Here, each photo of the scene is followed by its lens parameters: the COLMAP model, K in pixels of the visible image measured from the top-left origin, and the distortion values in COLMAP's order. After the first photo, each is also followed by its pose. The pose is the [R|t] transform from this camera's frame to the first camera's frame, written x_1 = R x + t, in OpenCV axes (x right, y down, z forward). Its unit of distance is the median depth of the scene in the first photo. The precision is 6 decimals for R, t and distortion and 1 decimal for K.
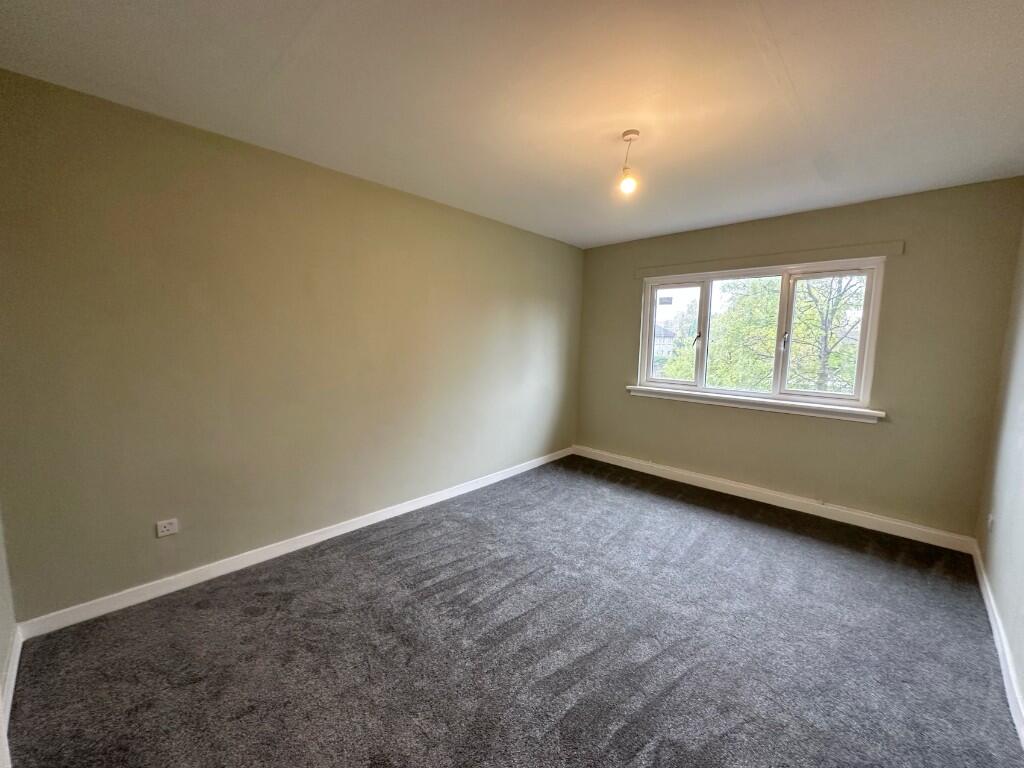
lens RADIAL K [[406.9, 0, 515.1], [0, 406.9, 385.0], [0, 0, 1]] dist [-0.000329, 0.000151]
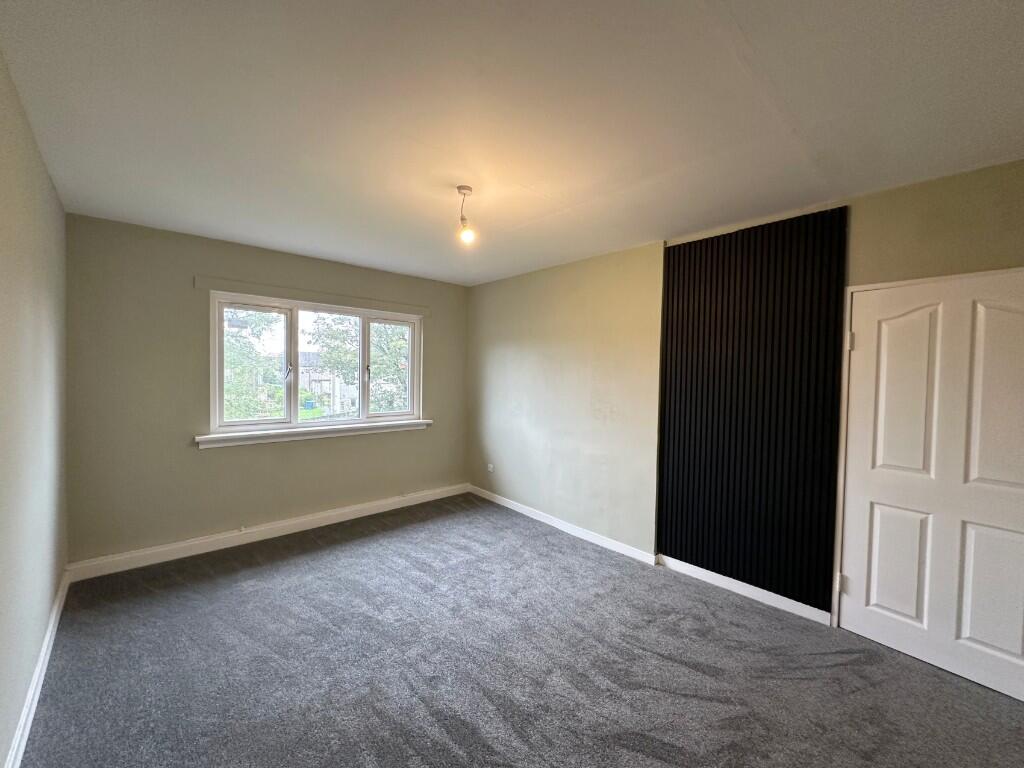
lens RADIAL K [[406.9, 0, 517.5], [0, 406.9, 384.4], [0, 0, 1]] dist [-0.000329, 0.000151]
pose [[0.068817, -0.042962, 0.996704, -0.482764], [0.100449, 0.994293, 0.035923, -0.073131], [-0.992559, 0.097646, 0.072739, 0.487053]]
